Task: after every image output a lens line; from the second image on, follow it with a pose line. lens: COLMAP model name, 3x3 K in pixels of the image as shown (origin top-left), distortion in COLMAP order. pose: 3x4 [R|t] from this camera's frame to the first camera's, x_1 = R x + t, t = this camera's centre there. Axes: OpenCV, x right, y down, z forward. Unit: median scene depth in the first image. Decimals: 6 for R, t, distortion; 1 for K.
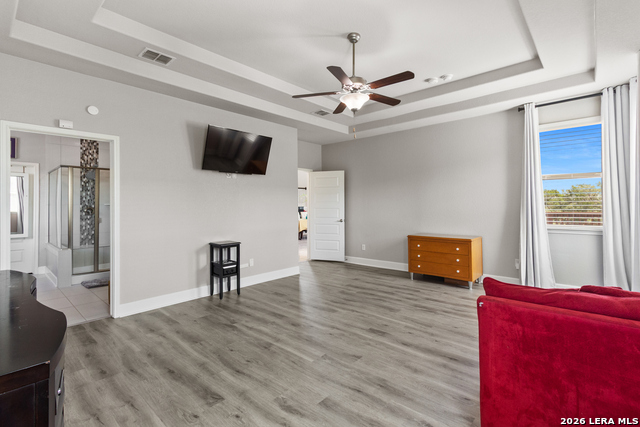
lens RADIAL K [[301.8, 0, 325.5], [0, 301.8, 198.7], [0, 0, 1]] dist [0.002988, 0.000149]
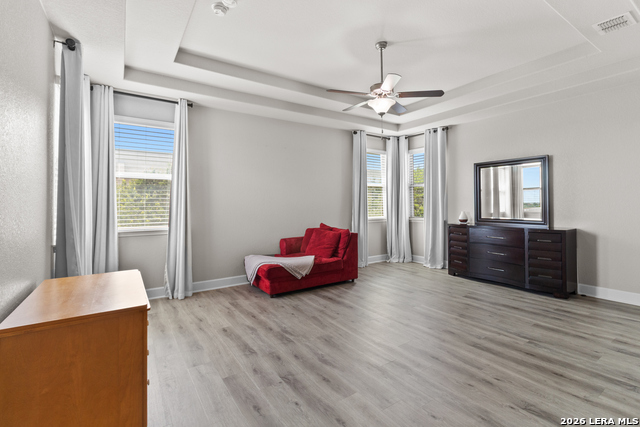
lens RADIAL K [[301.8, 0, 325.6], [0, 301.8, 199.9], [0, 0, 1]] dist [0.002988, 0.000149]
pose [[-0.972317, 0.019313, 0.232865, 0.045380], [0.012495, 0.999450, -0.030716, 0.042039], [-0.233330, -0.026956, -0.972024, 2.036642]]
